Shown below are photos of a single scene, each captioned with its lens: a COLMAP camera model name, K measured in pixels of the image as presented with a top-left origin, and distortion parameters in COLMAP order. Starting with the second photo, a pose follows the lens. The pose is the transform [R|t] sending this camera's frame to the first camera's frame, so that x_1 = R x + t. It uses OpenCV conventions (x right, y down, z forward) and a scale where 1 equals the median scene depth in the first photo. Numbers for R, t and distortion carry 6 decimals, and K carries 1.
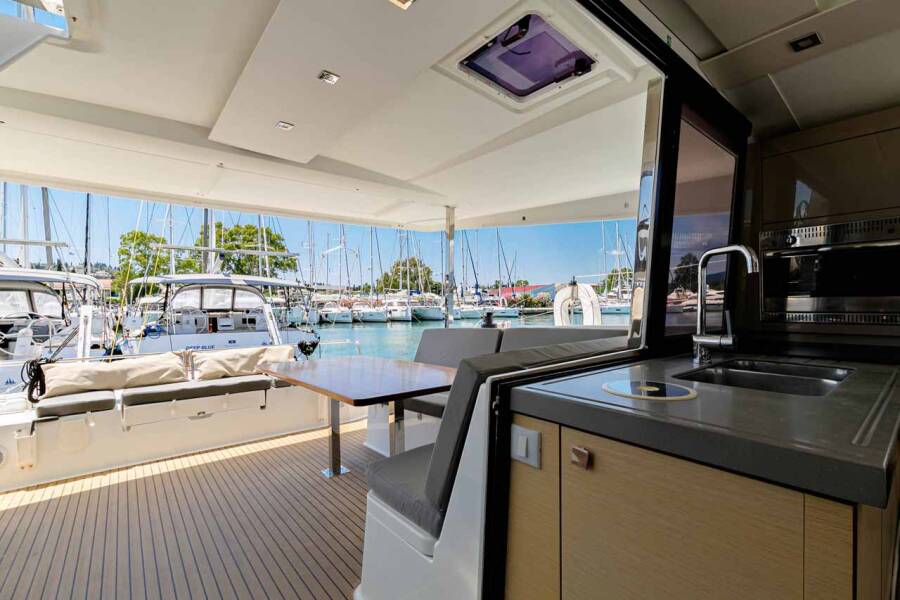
lens RADIAL K [[405.6, 0, 450.0], [0, 405.6, 300.0], [0, 0, 1]] dist [0.000976, 0.000224]
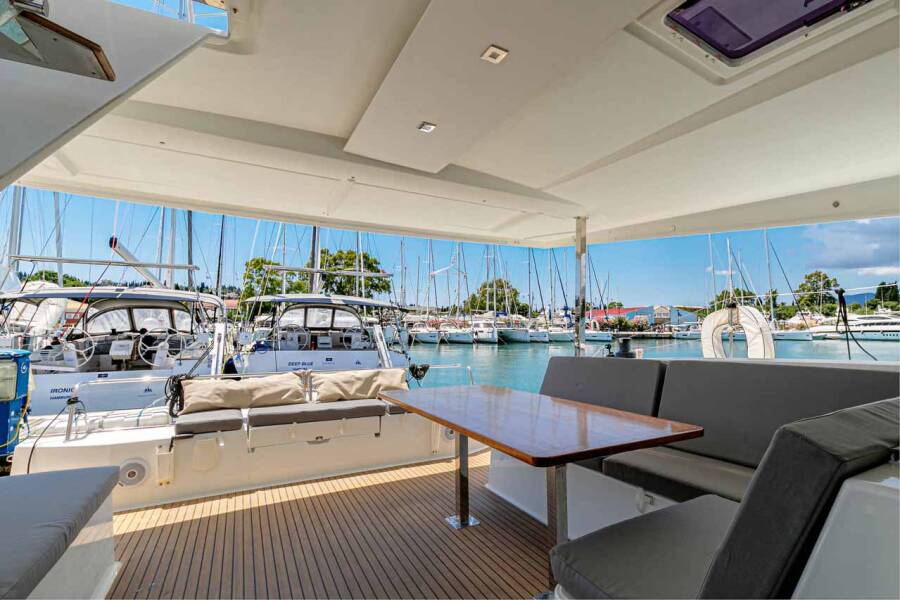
lens RADIAL K [[407.2, 0, 453.4], [0, 407.2, 297.8], [0, 0, 1]] dist [0.002425, 0.000108]
pose [[0.979472, 0.002187, -0.201567, -0.085745], [-0.013922, 0.998288, -0.056817, -0.001882], [0.201098, 0.058457, 0.977825, 0.080032]]
